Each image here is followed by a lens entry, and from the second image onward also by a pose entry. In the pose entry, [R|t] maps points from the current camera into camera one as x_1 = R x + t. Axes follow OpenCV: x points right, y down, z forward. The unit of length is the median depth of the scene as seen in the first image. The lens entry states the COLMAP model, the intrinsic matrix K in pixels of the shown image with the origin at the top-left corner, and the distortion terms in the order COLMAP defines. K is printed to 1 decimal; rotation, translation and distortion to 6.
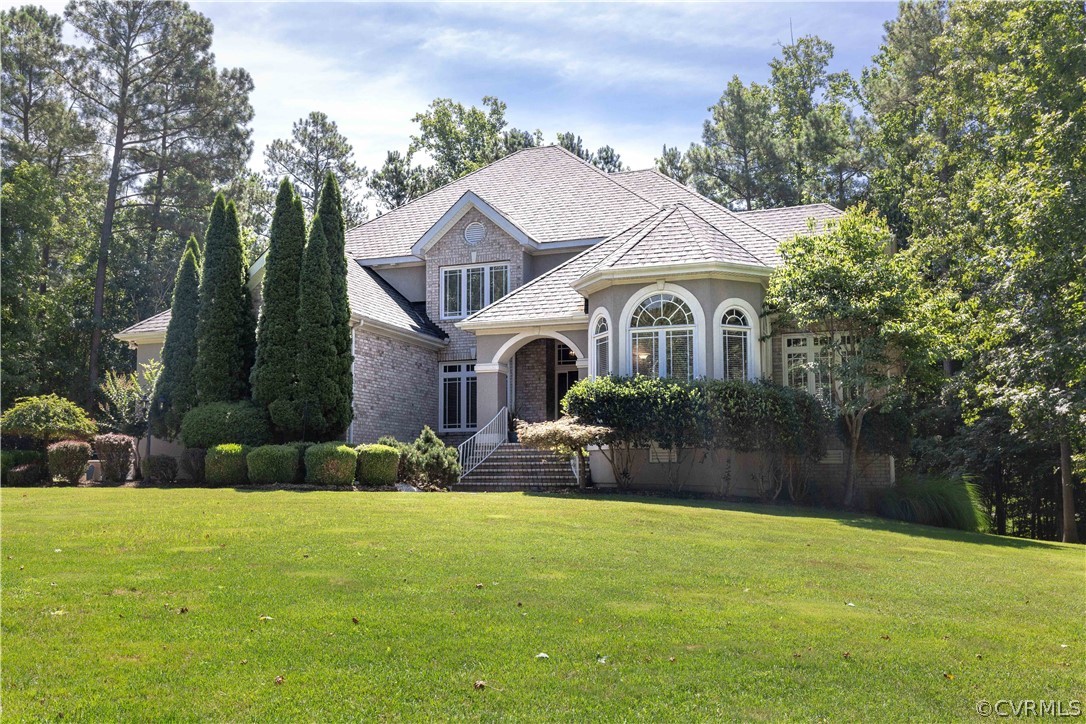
lens RADIAL K [[1029.5, 0, 544.1], [0, 1029.5, 363.0], [0, 0, 1]] dist [0.005497, 0.000000]
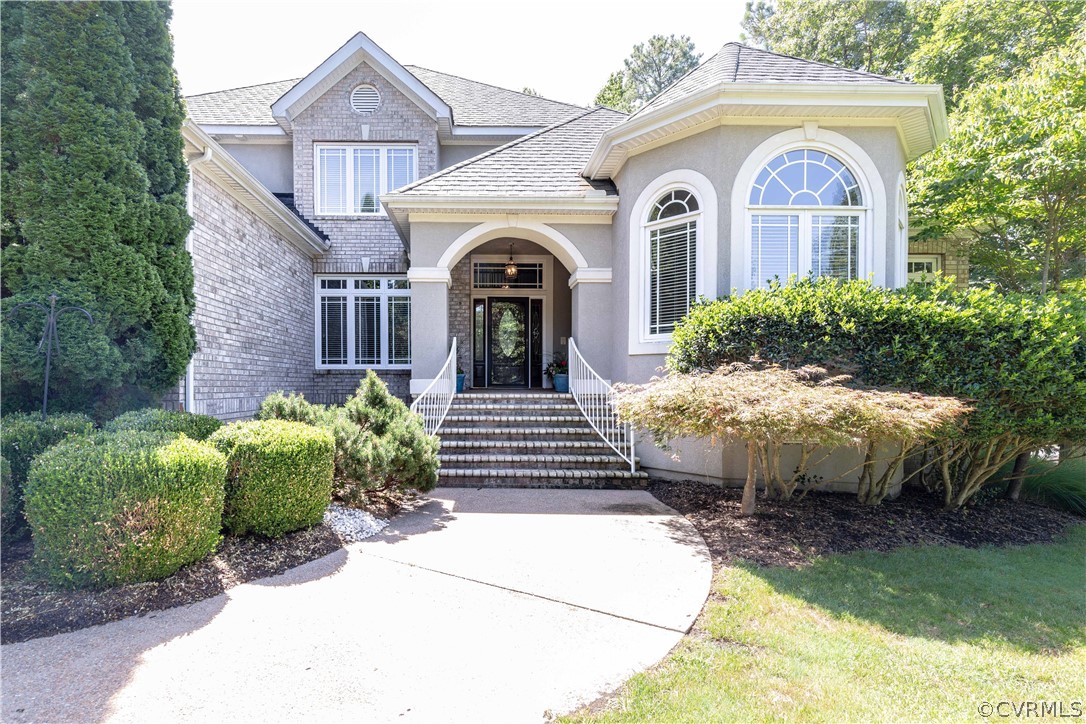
lens RADIAL K [[495.6, 0, 469.0], [0, 495.6, 388.4], [0, 0, 1]] dist [0.005003, -0.000964]
pose [[0.935430, 0.001276, 0.353509, -0.151518], [-0.048449, 0.991020, 0.124625, 0.037555], [-0.350175, -0.133705, 0.927092, 0.758417]]
